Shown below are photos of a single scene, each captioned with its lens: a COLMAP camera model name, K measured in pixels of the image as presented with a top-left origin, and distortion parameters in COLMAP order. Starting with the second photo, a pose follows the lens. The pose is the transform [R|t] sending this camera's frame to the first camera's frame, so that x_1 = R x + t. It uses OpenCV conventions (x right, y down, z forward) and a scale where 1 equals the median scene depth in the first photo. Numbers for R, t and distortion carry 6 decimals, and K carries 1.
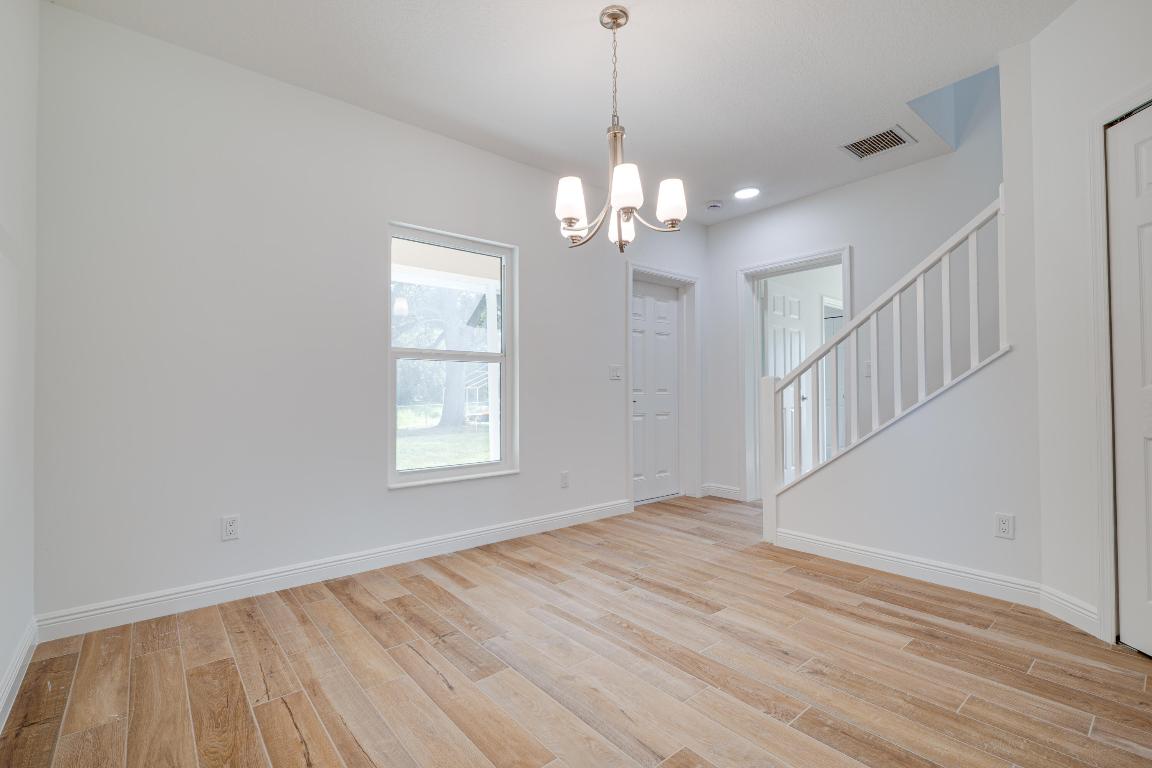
lens RADIAL K [[512.8, 0, 573.8], [0, 512.8, 385.9], [0, 0, 1]] dist [0.014518, -0.007507]
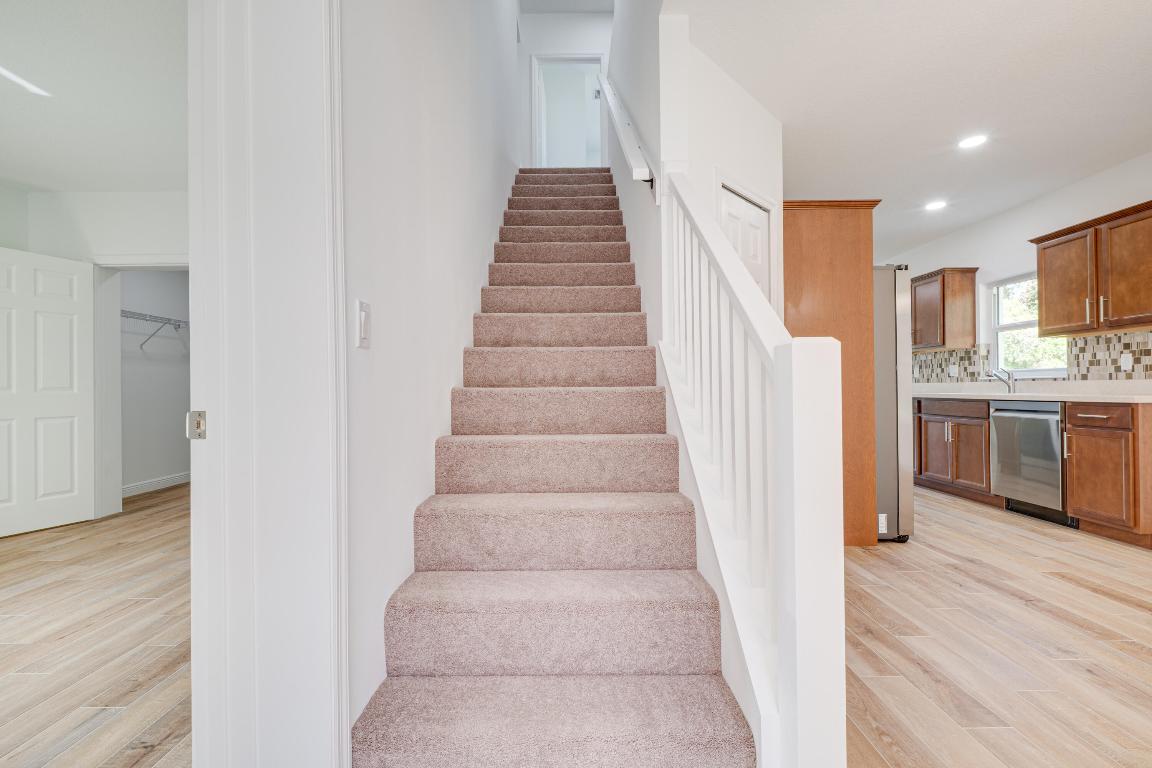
lens RADIAL K [[512.8, 0, 573.8], [0, 512.8, 385.9], [0, 0, 1]] dist [0.014518, -0.007507]
pose [[-0.769824, 0.016197, 0.638051, 0.471452], [0.004725, 0.999795, -0.019678, 0.022083], [-0.638239, -0.012134, -0.769743, 2.068333]]
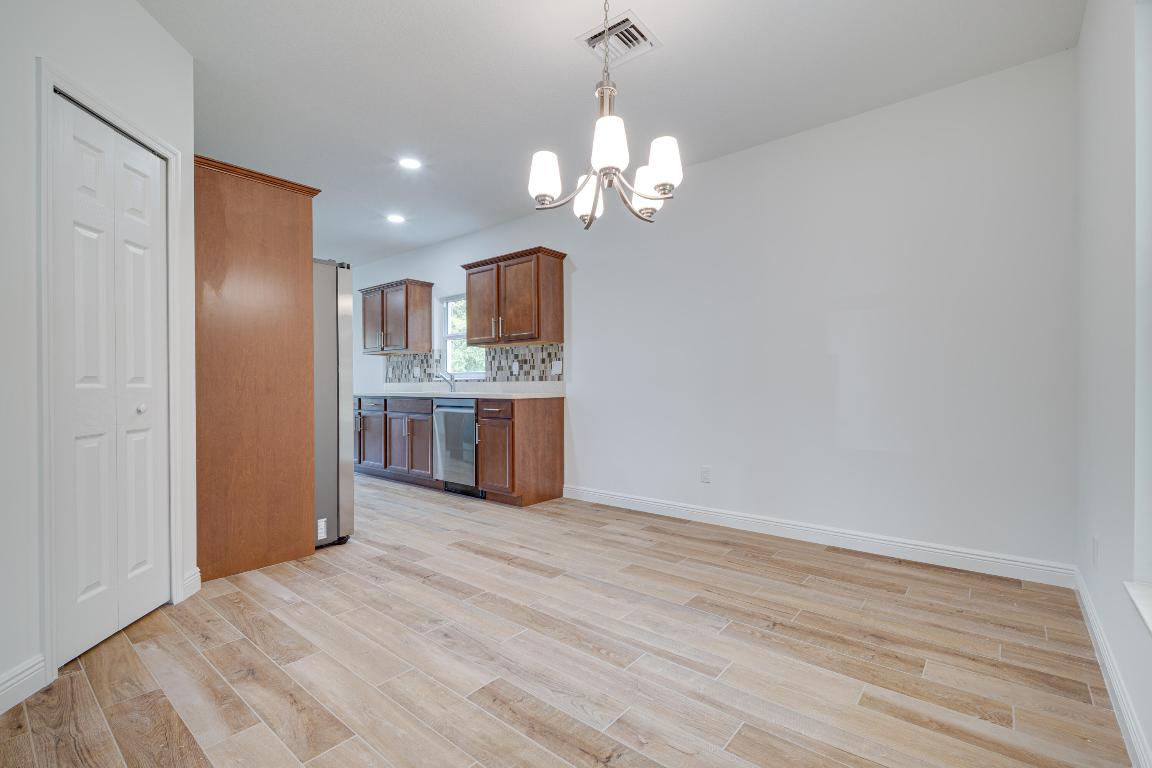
lens RADIAL K [[512.8, 0, 573.8], [0, 512.8, 385.9], [0, 0, 1]] dist [0.014518, -0.007507]
pose [[-0.984263, 0.010858, -0.176378, 0.300224], [0.012672, 0.999878, -0.009158, 0.020263], [0.176257, -0.011249, -0.984280, 1.876020]]
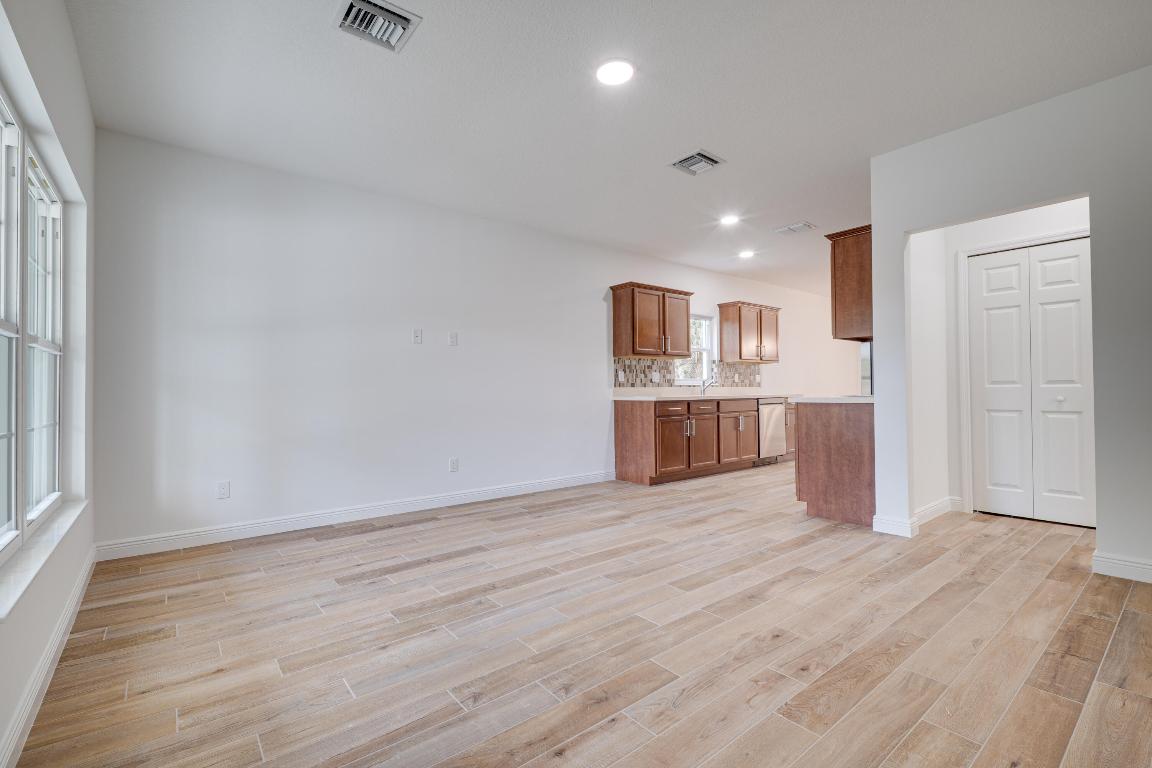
lens RADIAL K [[512.8, 0, 573.8], [0, 512.8, 385.9], [0, 0, 1]] dist [0.014518, -0.007507]
pose [[-0.016701, -0.003981, -0.999853, 3.516928], [0.021710, 0.999755, -0.004343, -0.039976], [0.999625, -0.021779, -0.016610, -1.434278]]
